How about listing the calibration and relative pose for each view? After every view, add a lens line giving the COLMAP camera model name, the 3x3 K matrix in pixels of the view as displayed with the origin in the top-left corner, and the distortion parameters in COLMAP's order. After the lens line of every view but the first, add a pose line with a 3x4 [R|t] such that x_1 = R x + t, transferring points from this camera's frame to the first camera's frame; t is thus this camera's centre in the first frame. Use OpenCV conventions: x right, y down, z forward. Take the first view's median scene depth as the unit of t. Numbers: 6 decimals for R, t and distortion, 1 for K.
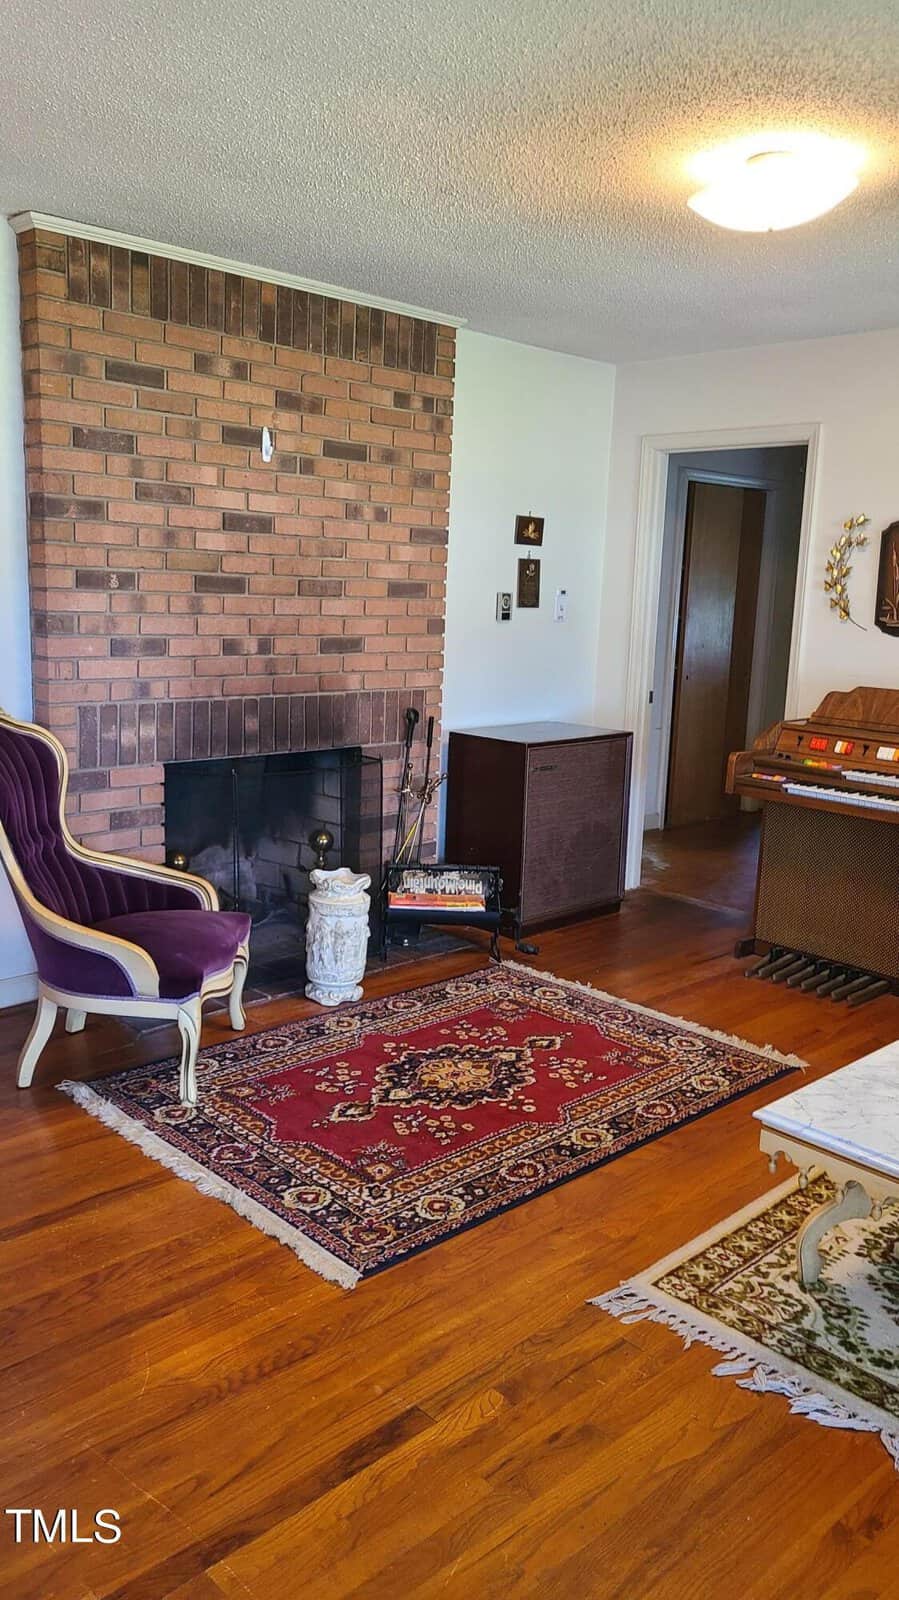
lens RADIAL K [[1197.4, 0, 455.5], [0, 1197.4, 801.5], [0, 0, 1]] dist [0.069324, -0.039658]
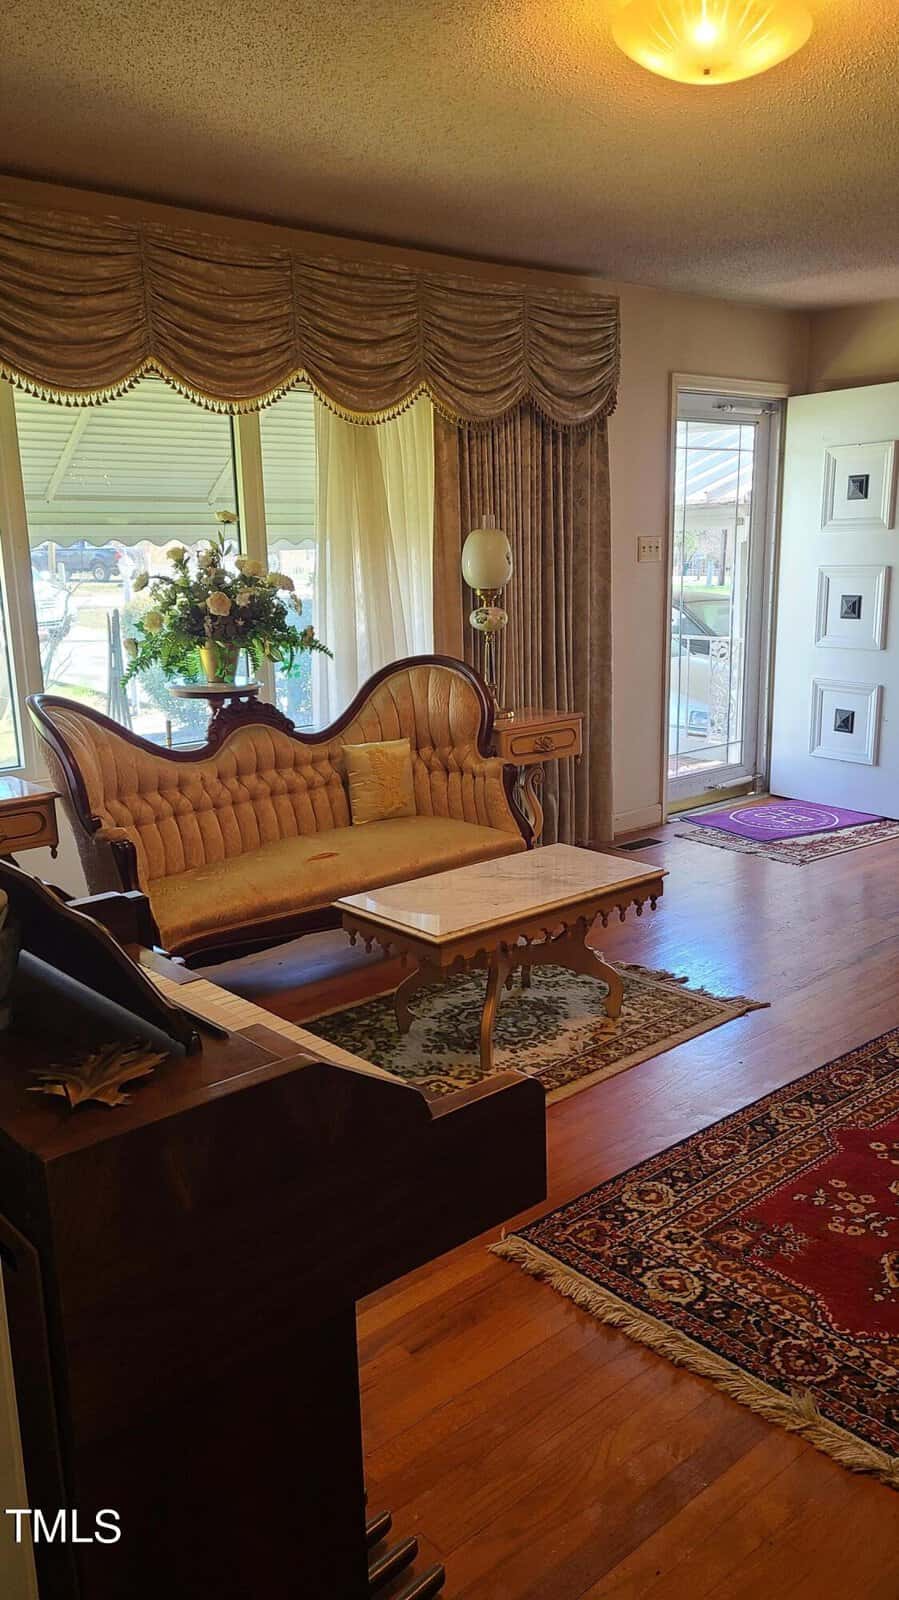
lens RADIAL K [[1197.4, 0, 455.5], [0, 1197.4, 801.5], [0, 0, 1]] dist [0.069324, -0.039658]
pose [[-0.998719, -0.025461, 0.043720, 0.267617], [-0.006148, 0.918819, 0.394631, -0.243604], [-0.050218, 0.393856, -0.917799, 1.402230]]
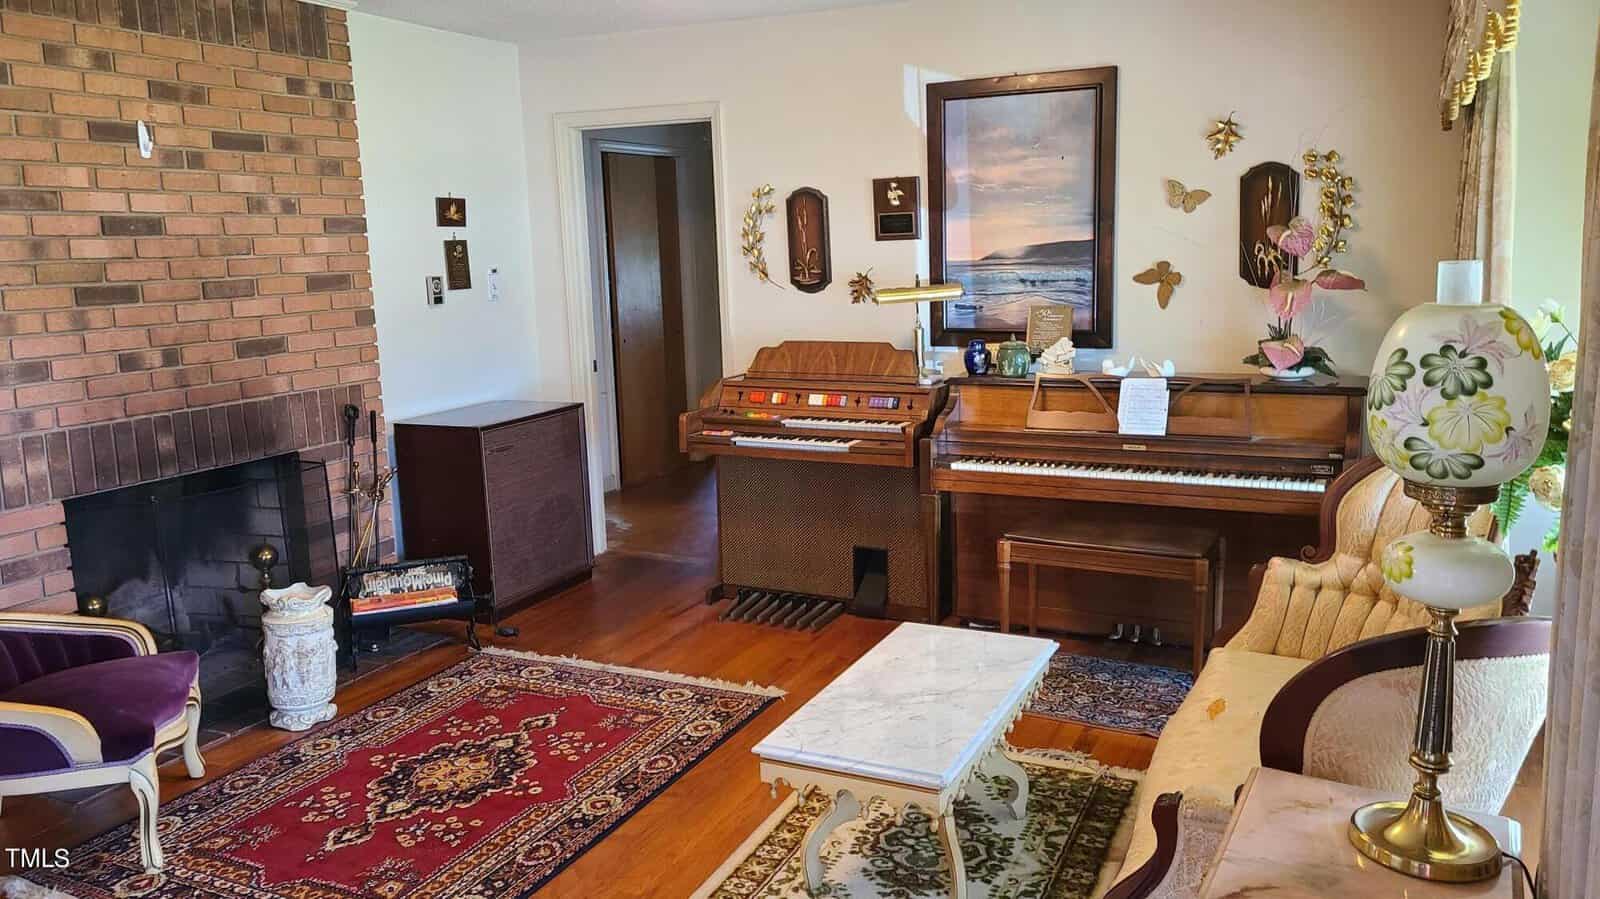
lens RADIAL K [[1197.4, 0, 808.0], [0, 1197.4, 449.9], [0, 0, 1]] dist [0.069324, -0.039658]
pose [[0.935509, -0.123505, 0.331014, -0.020957], [0.124678, 0.992038, 0.017775, -0.015585], [-0.330574, 0.024642, 0.943458, -0.035194]]
